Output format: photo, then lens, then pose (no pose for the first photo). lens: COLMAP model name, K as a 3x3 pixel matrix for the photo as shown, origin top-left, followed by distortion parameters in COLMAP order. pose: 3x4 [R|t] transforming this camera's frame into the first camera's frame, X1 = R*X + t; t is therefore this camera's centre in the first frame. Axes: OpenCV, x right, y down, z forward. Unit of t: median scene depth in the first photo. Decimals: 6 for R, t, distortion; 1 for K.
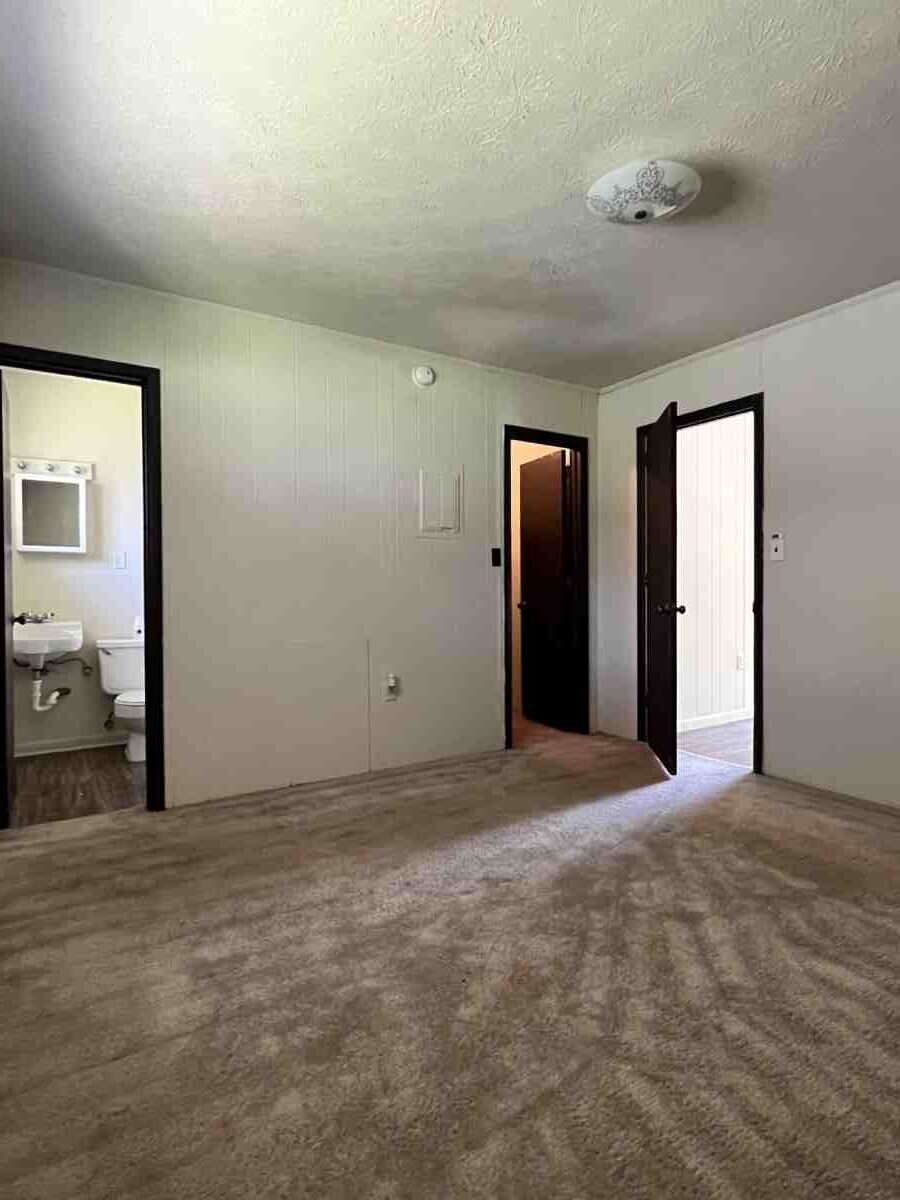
lens RADIAL K [[637.7, 0, 447.2], [0, 637.7, 603.3], [0, 0, 1]] dist [0.003305, -0.003176]
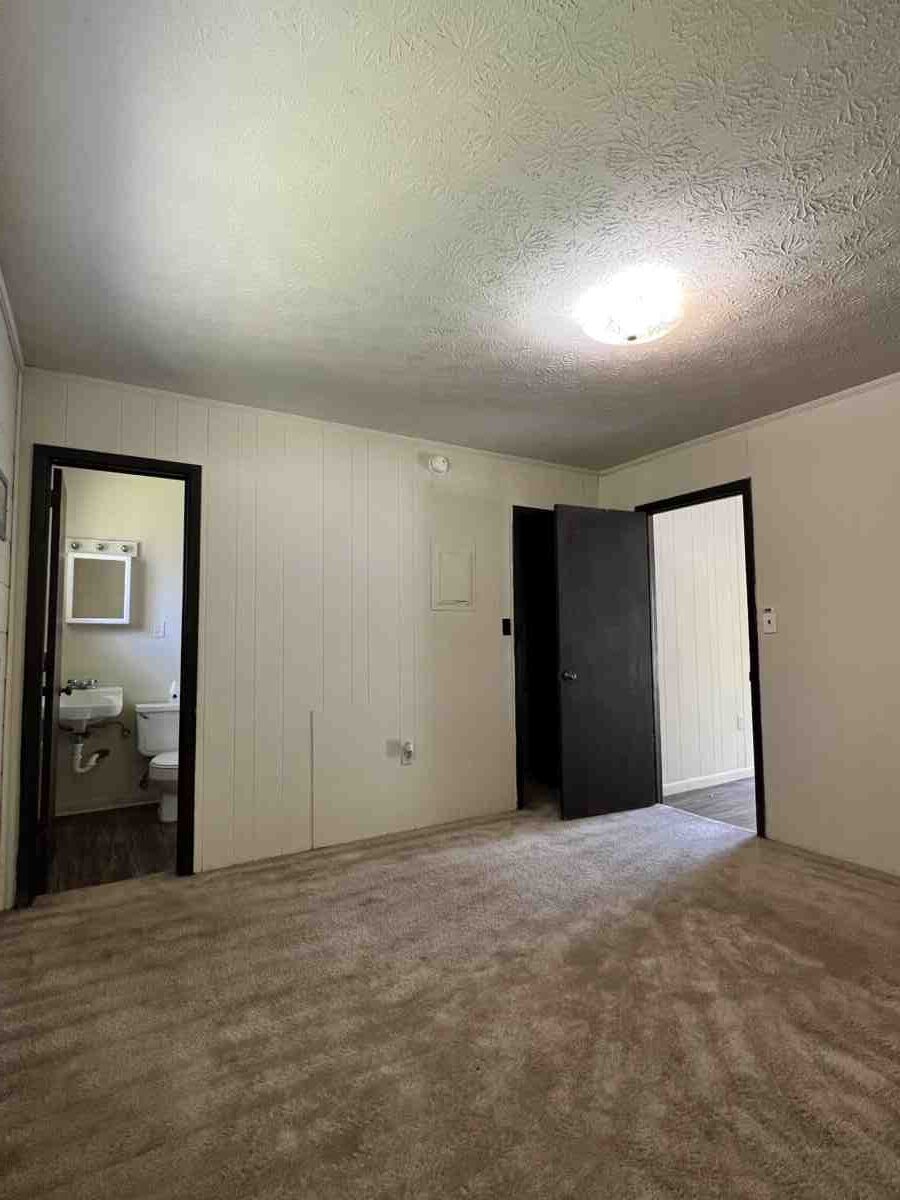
lens RADIAL K [[598.0, 0, 450.0], [0, 598.0, 597.6], [0, 0, 1]] dist [-0.000416, 0.001065]
pose [[0.999813, -0.003861, -0.018951, 0.001089], [0.002322, 0.996746, -0.080578, -0.059264], [0.019201, 0.080519, 0.996568, -0.013321]]
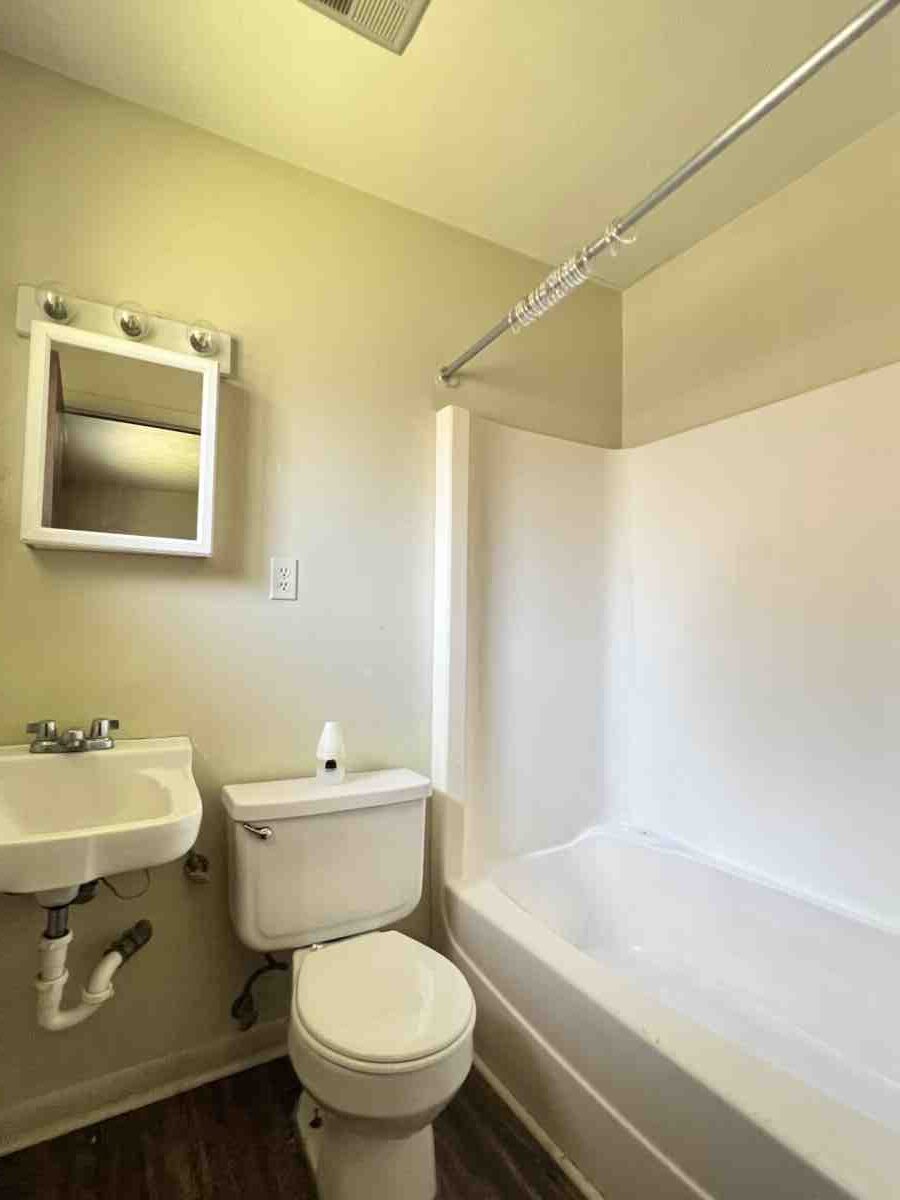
lens RADIAL K [[598.0, 0, 452.5], [0, 598.0, 598.3], [0, 0, 1]] dist [-0.000416, 0.001065]
pose [[0.999249, 0.011050, -0.037147, -0.611717], [-0.013736, 0.997249, -0.072835, -0.045988], [0.036240, 0.073291, 0.996652, 0.977851]]
